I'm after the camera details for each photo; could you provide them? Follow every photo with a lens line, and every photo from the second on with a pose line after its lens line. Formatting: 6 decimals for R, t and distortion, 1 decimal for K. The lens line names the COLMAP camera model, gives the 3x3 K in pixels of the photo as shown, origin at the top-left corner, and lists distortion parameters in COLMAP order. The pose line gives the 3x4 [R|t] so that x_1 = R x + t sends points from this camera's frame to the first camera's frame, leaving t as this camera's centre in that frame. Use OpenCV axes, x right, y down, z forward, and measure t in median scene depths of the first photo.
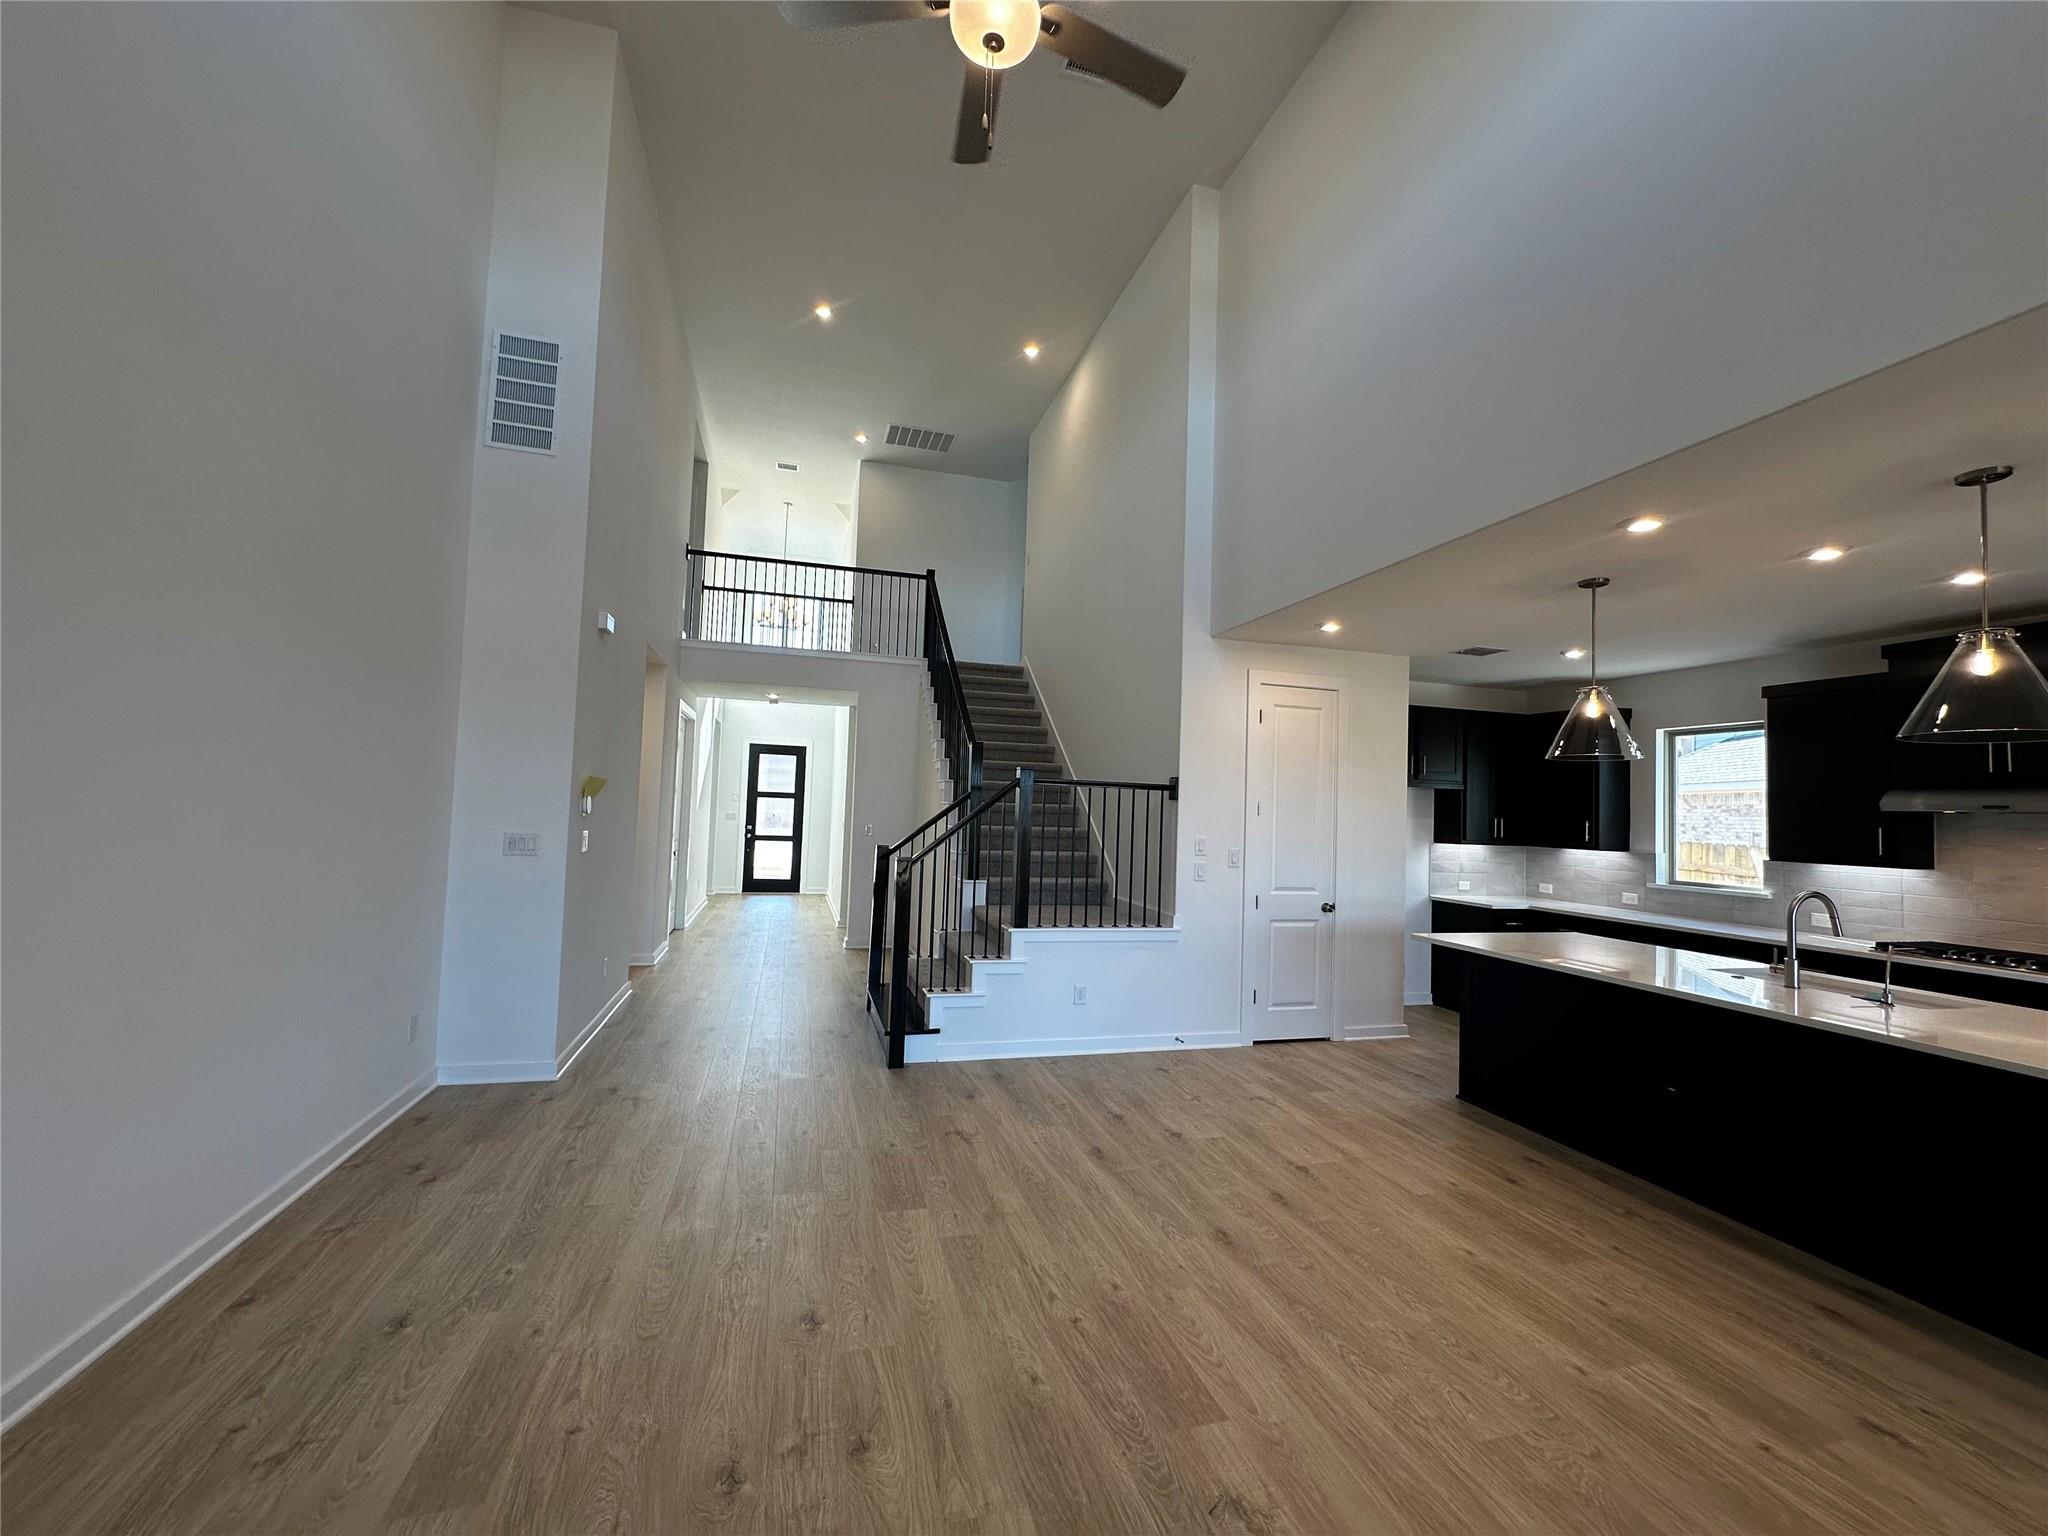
lens RADIAL K [[816.4, 0, 1024.8], [0, 816.4, 769.1], [0, 0, 1]] dist [-0.002600, 0.000804]
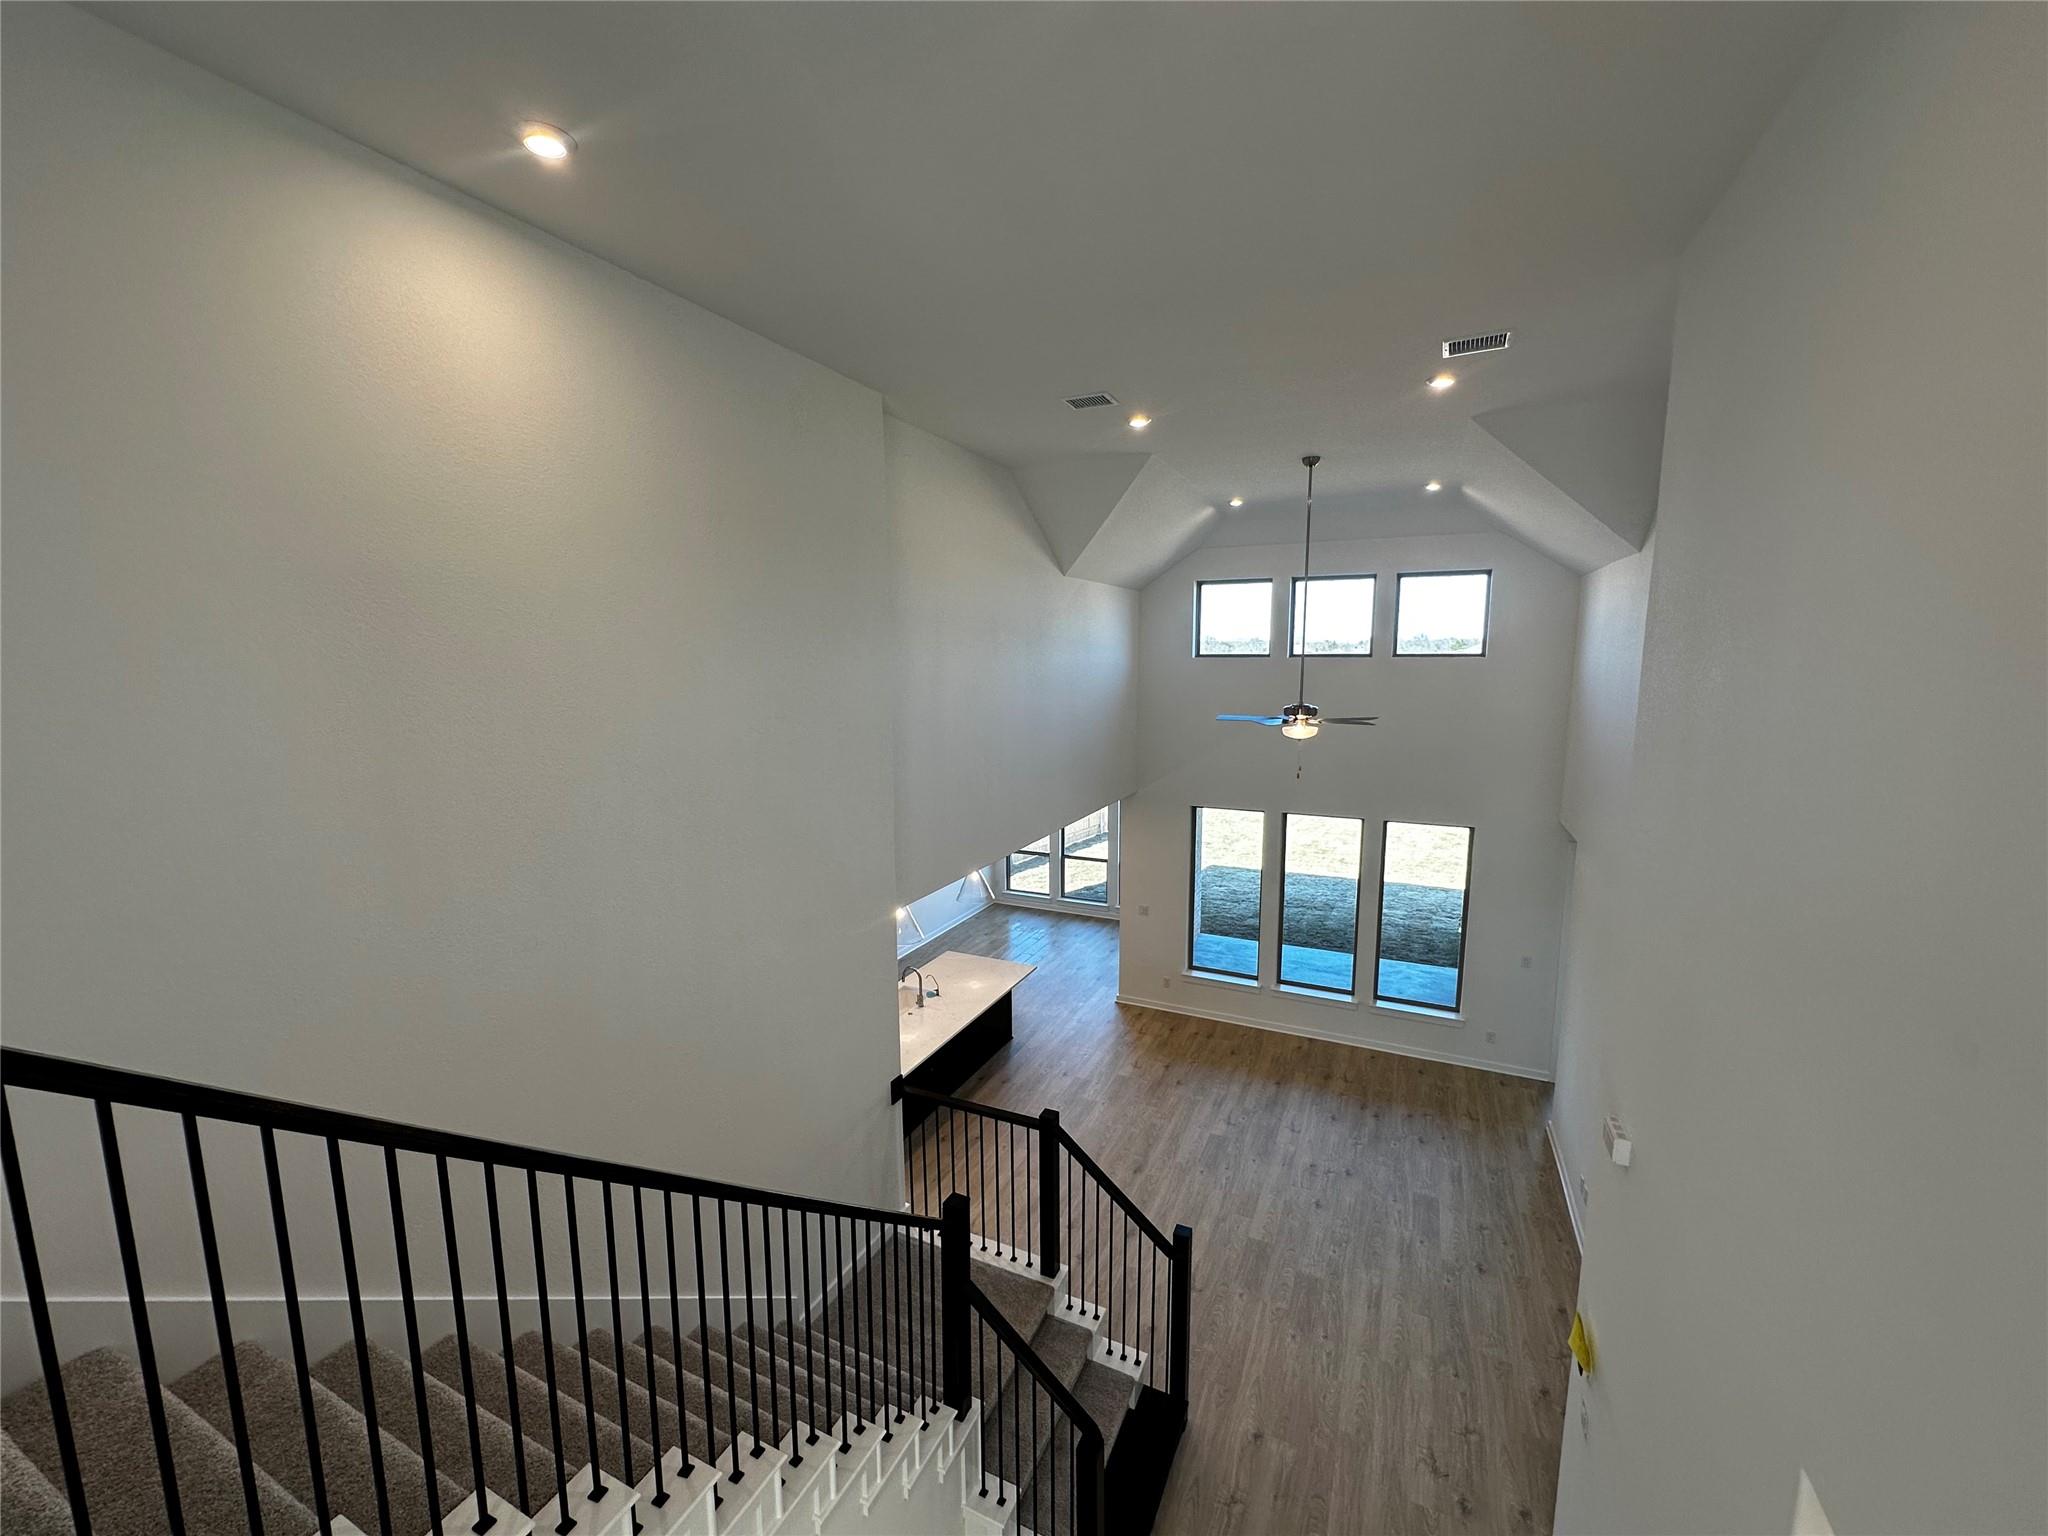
lens RADIAL K [[816.4, 0, 1028.6], [0, 816.4, 769.8], [0, 0, 1]] dist [-0.002600, 0.000804]
pose [[-0.752701, -0.119995, 0.647335, -0.563047], [-0.055431, 0.991309, 0.119303, -0.521467], [-0.656025, 0.053917, -0.752811, 1.808764]]
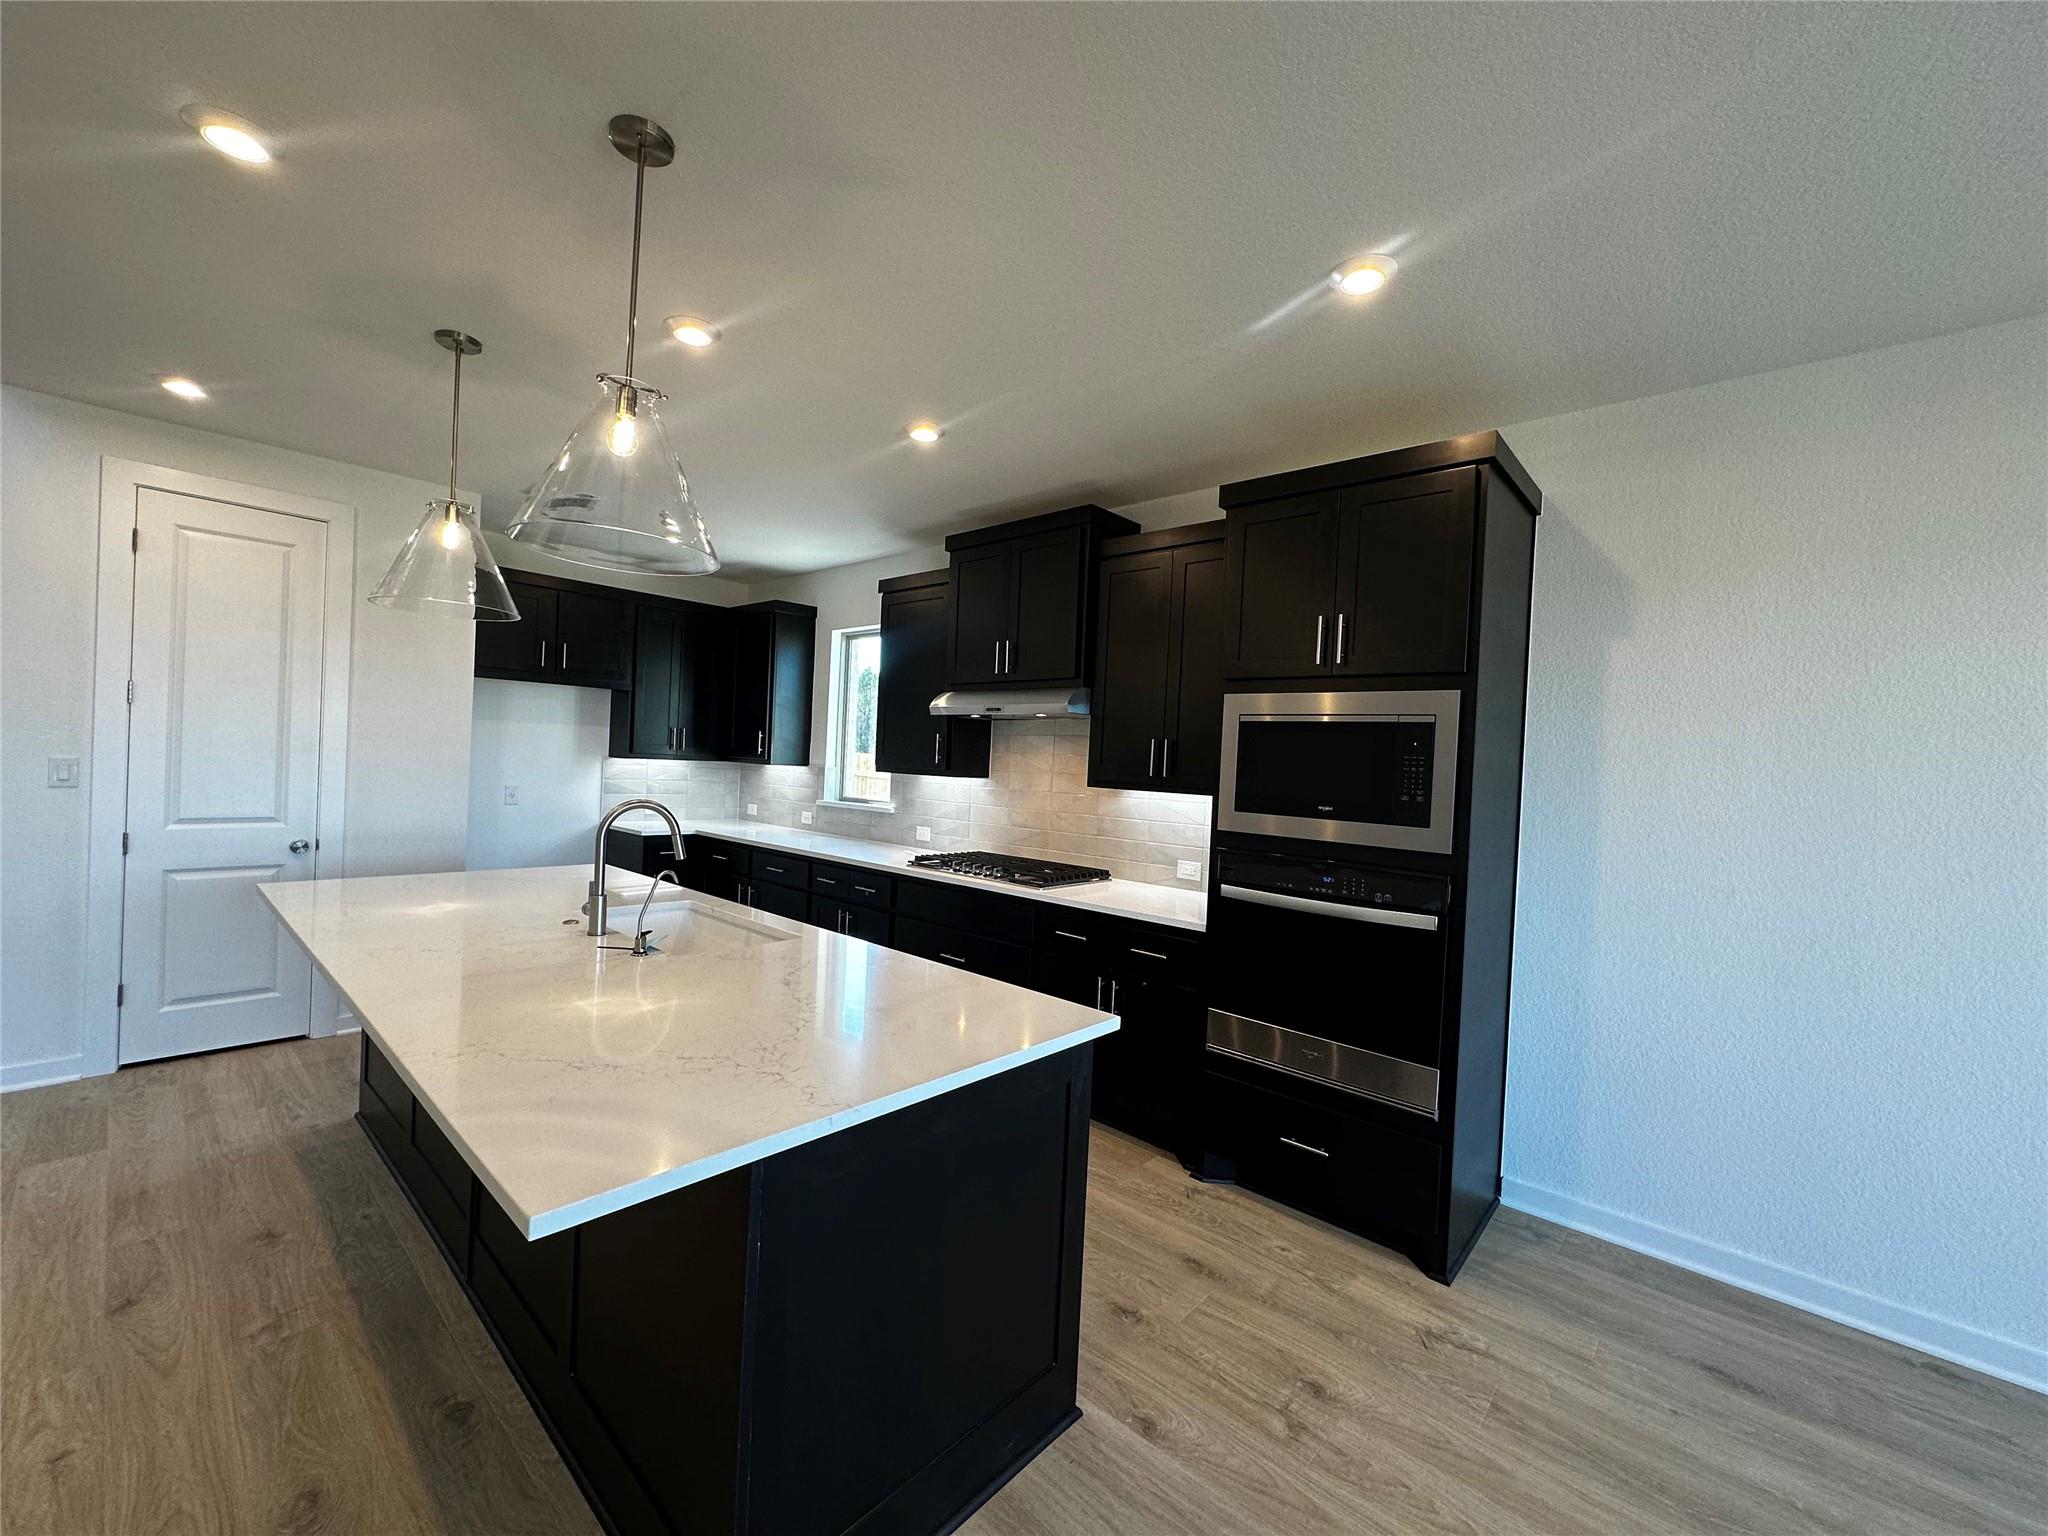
lens RADIAL K [[816.4, 0, 1024.3], [0, 816.4, 771.3], [0, 0, 1]] dist [-0.002600, 0.000804]
pose [[0.846716, -0.003702, 0.532032, 0.609931], [-0.041927, 0.996402, 0.073658, 0.040055], [-0.530390, -0.084674, 0.843514, 0.146369]]
